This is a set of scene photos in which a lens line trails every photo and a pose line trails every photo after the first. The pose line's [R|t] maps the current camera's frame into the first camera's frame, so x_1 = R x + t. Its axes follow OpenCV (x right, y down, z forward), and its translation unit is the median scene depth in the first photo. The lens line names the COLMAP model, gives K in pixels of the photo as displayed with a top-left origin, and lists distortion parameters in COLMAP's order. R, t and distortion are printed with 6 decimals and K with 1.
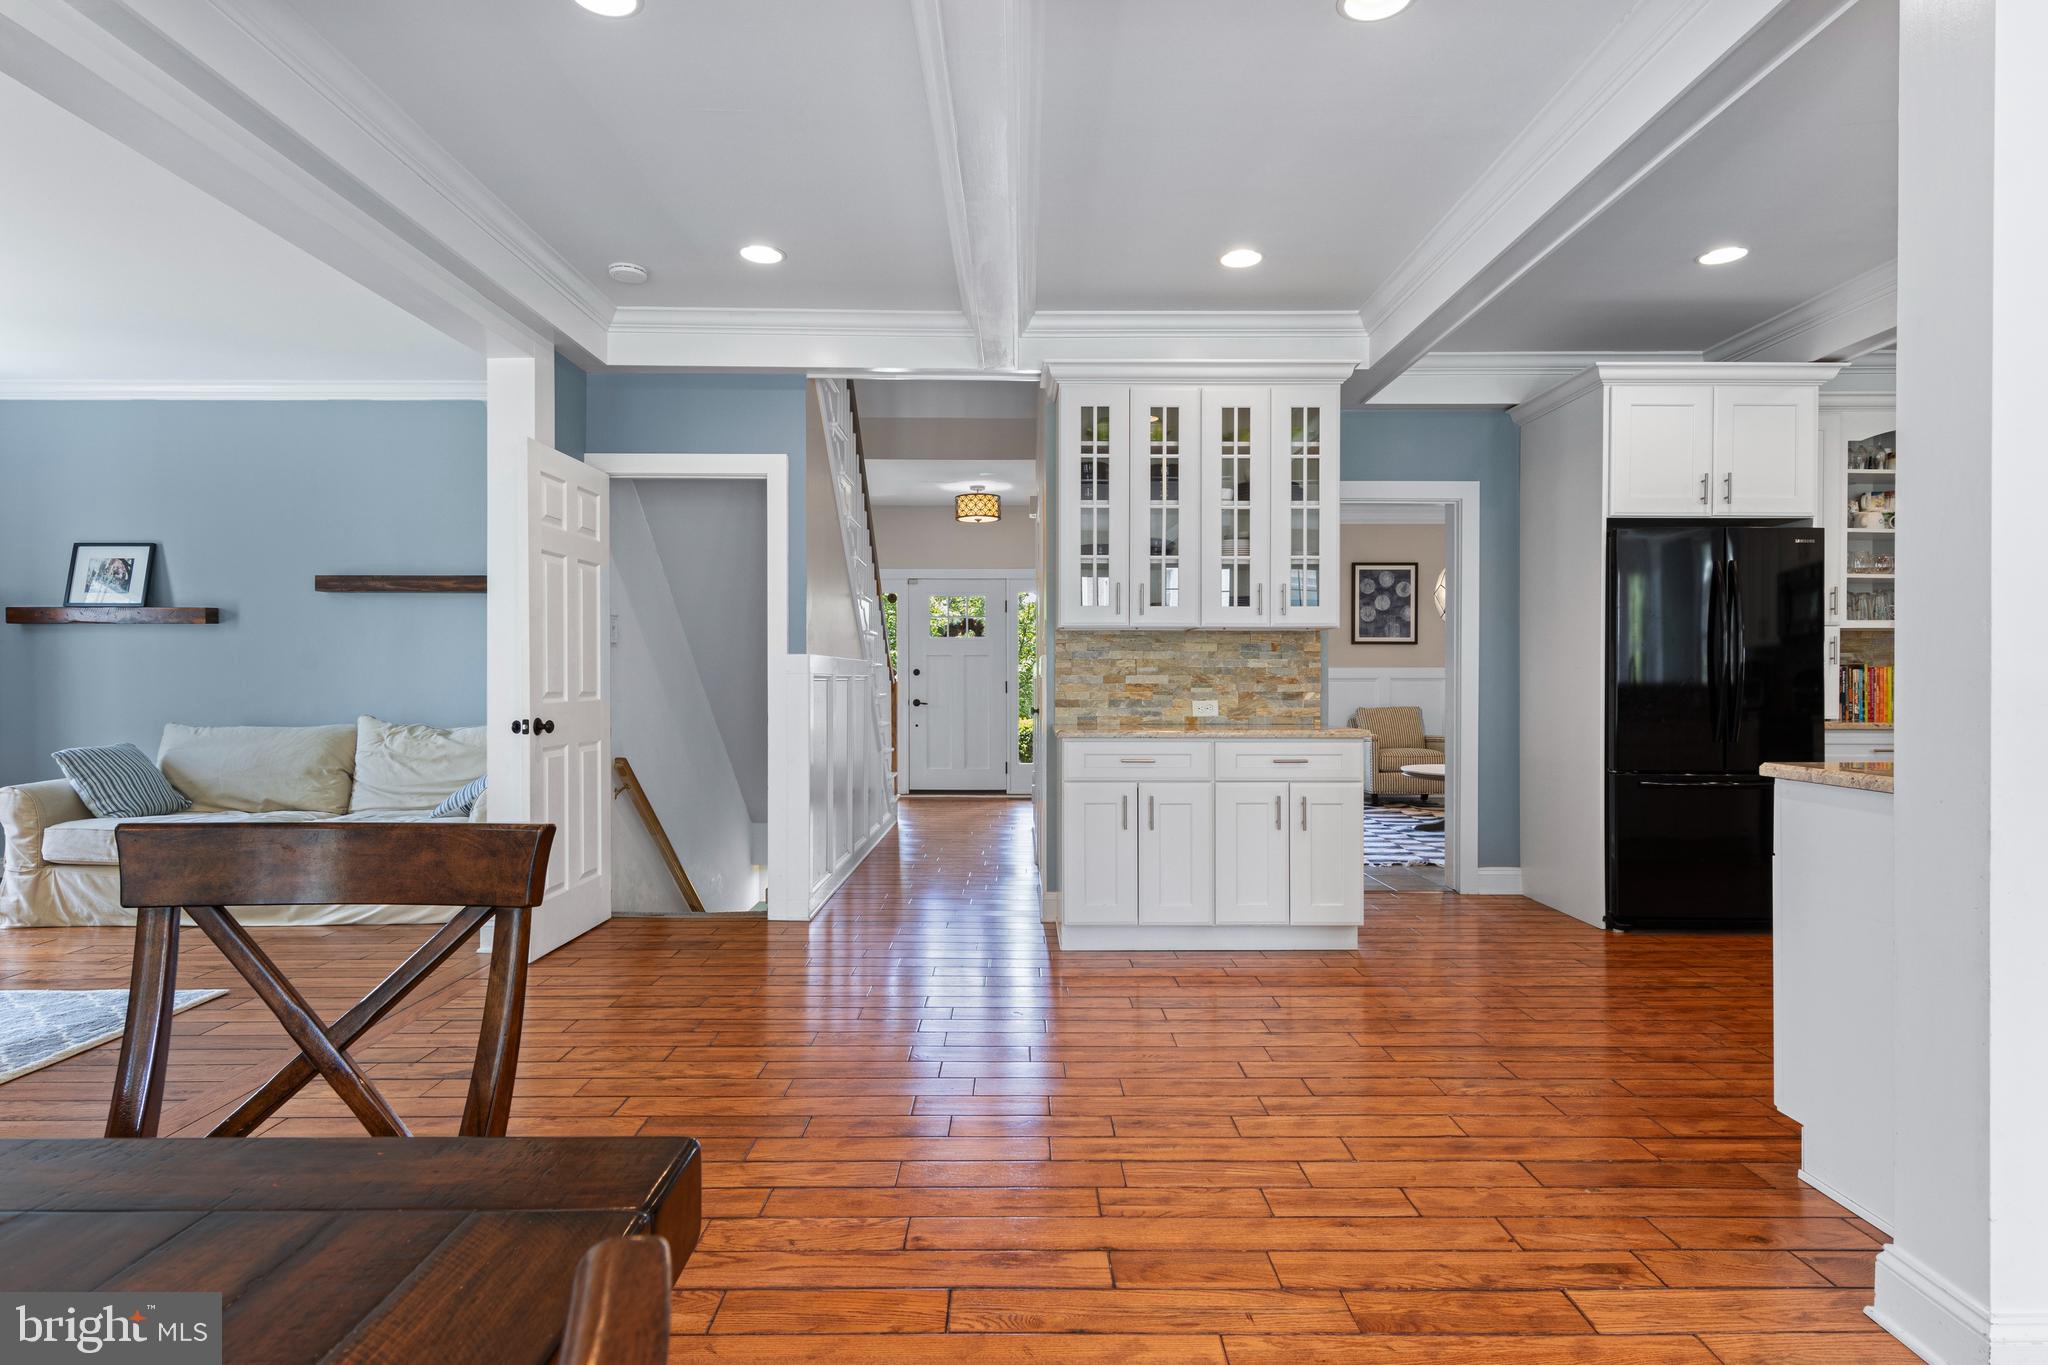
lens RADIAL K [[1044.2, 0, 1025.7], [0, 1044.2, 677.5], [0, 0, 1]] dist [0.010587, -0.001632]
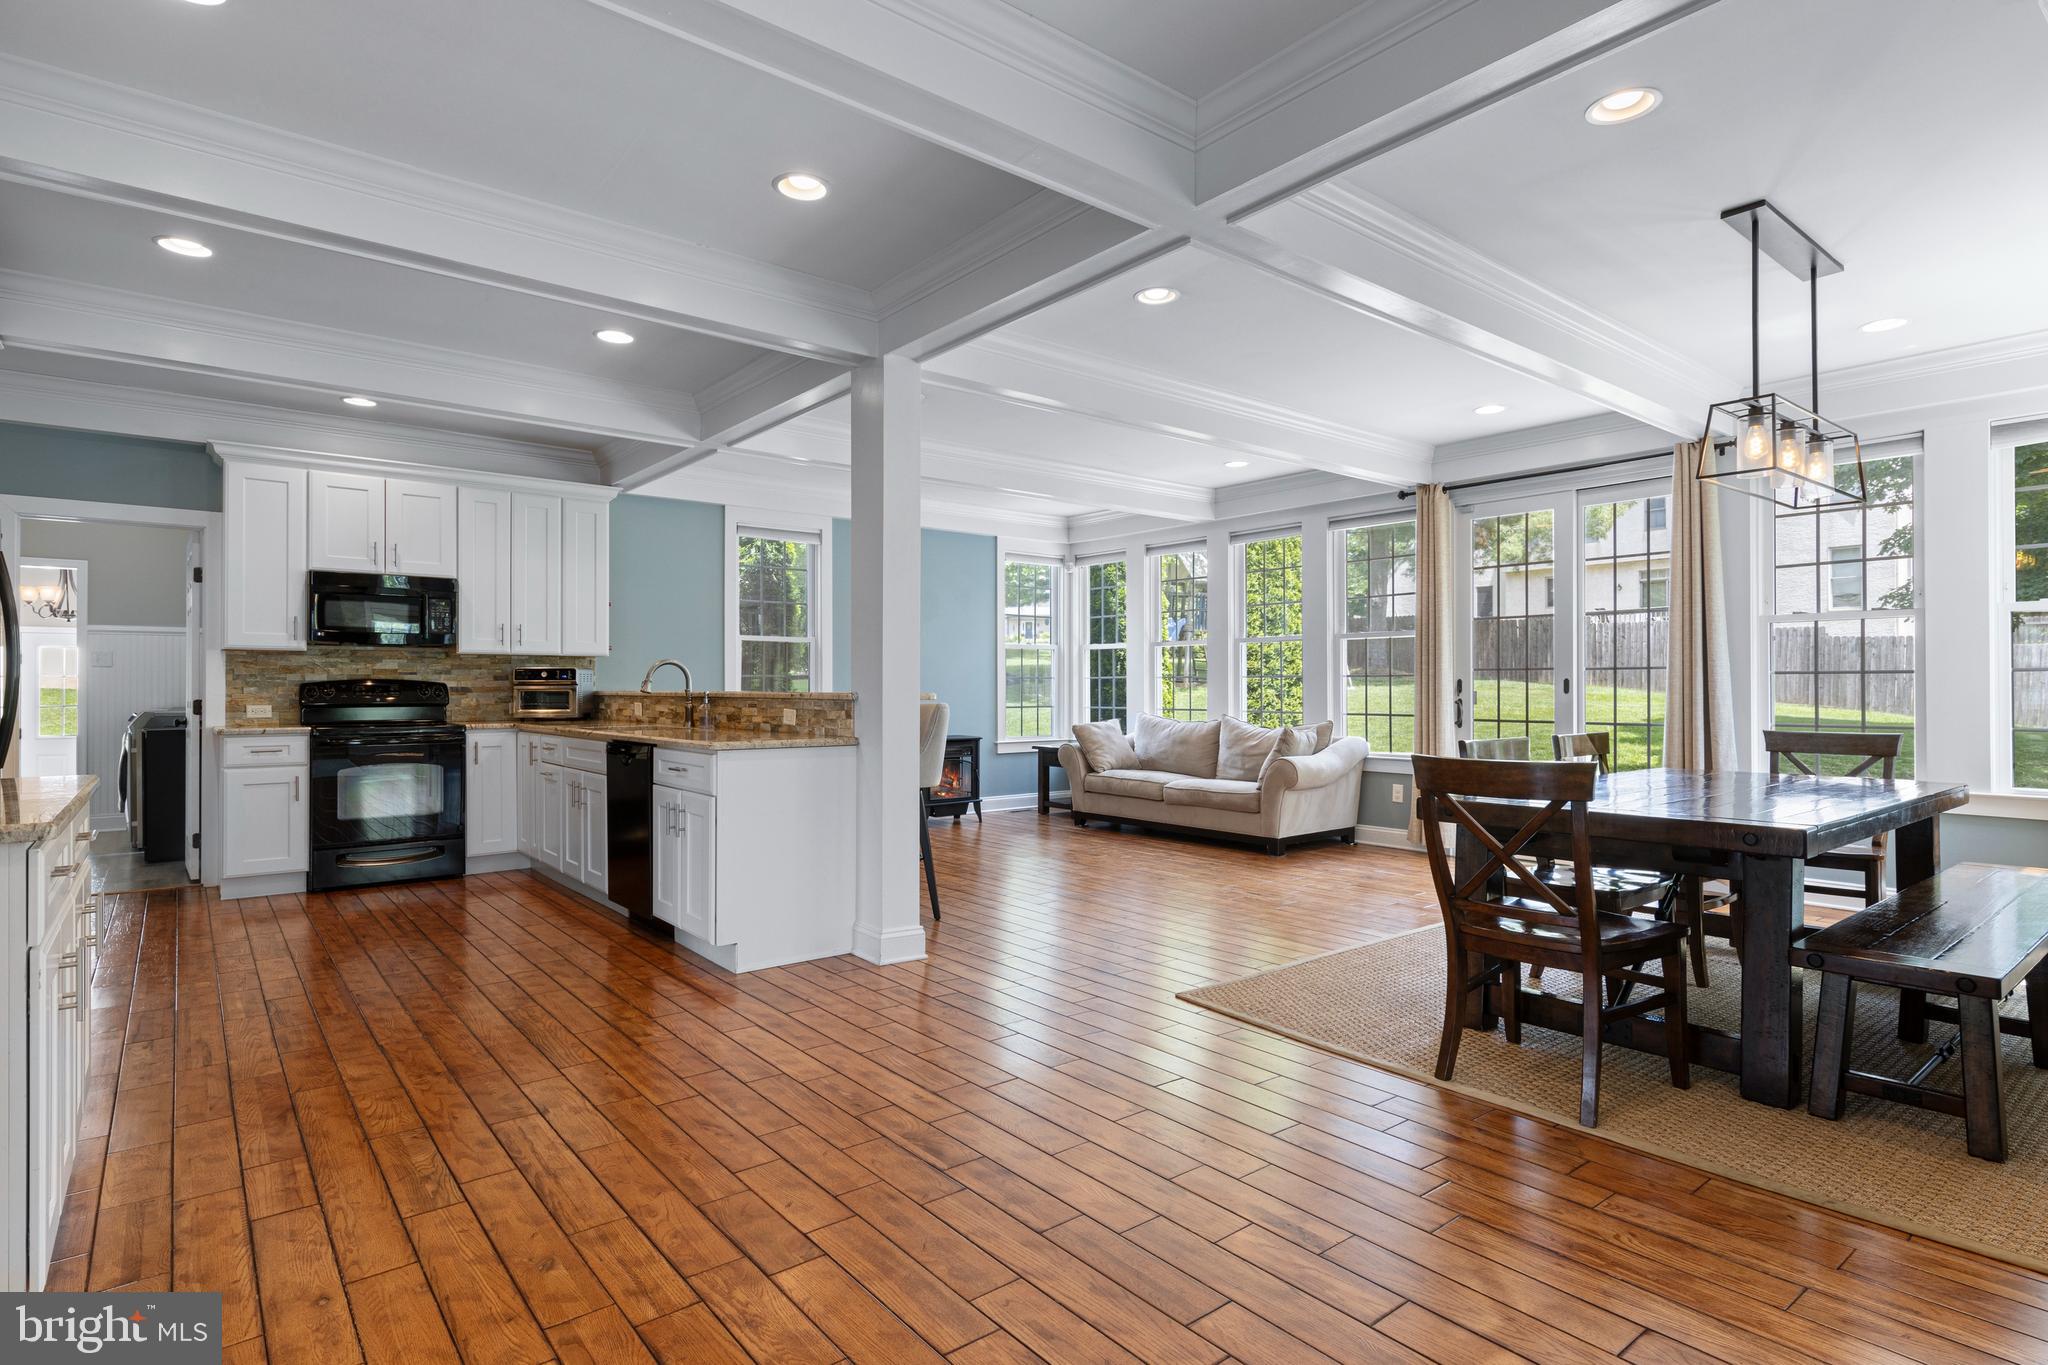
lens RADIAL K [[1043.2, 0, 1024.6], [0, 1043.2, 683.1], [0, 0, 1]] dist [0.010477, -0.000824]
pose [[-0.623496, 0.005455, 0.781807, -0.459794], [-0.000827, 0.999970, -0.007637, -0.001013], [-0.781826, -0.005408, -0.623473, 0.834384]]
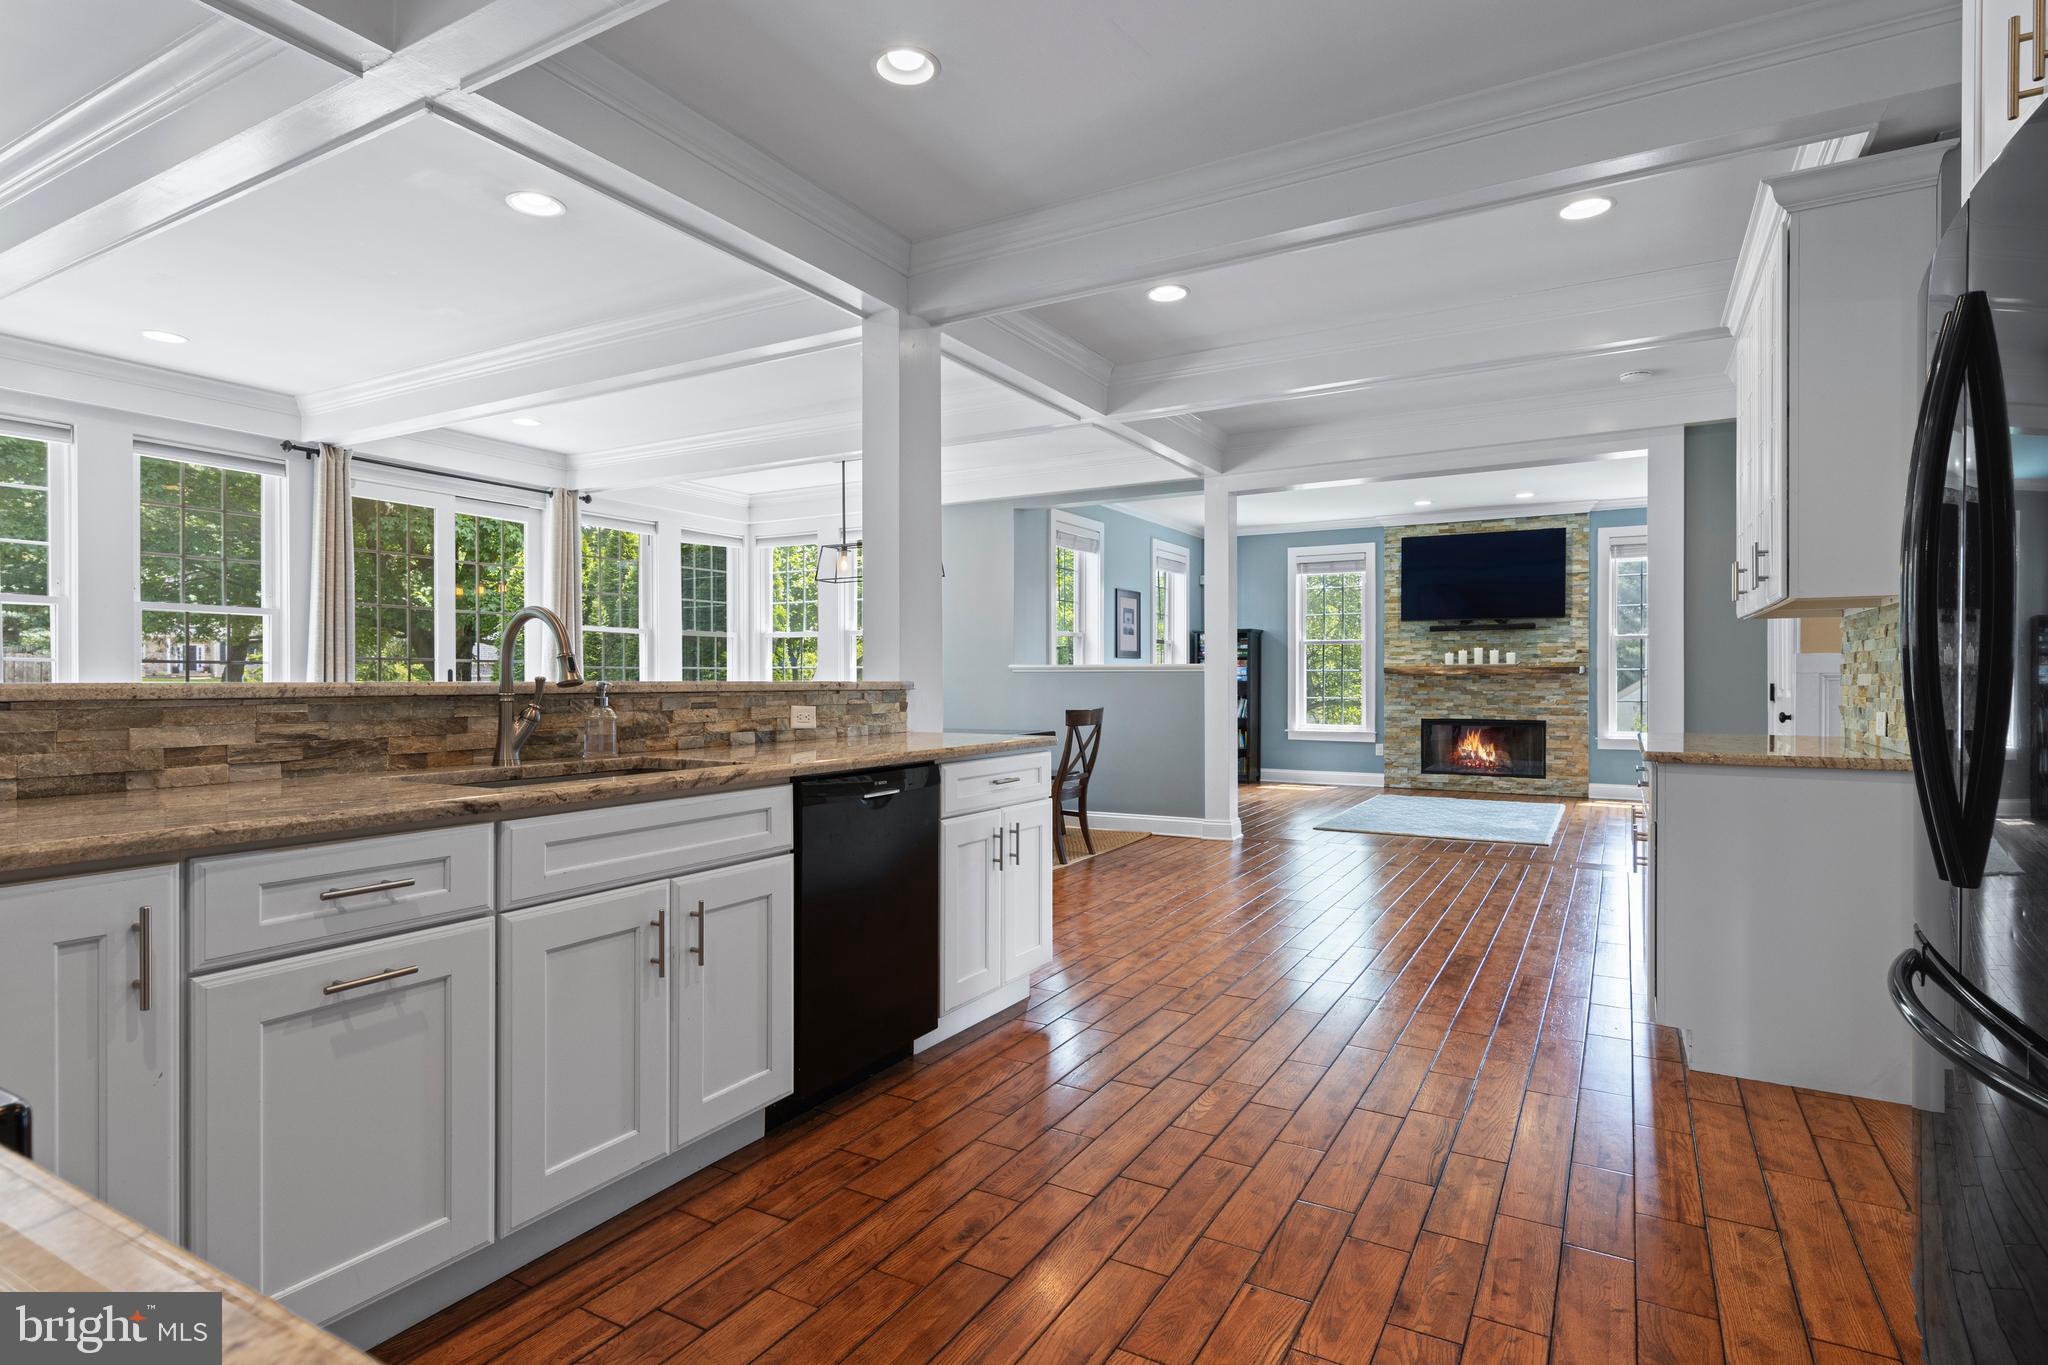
lens RADIAL K [[1044.2, 0, 1025.7], [0, 1044.2, 677.5], [0, 0, 1]] dist [0.010587, -0.001632]
pose [[-0.500545, 0.000460, -0.865710, 1.020570], [0.003384, 0.999993, -0.001425, -0.001018], [0.865704, -0.003643, -0.500543, 0.865669]]
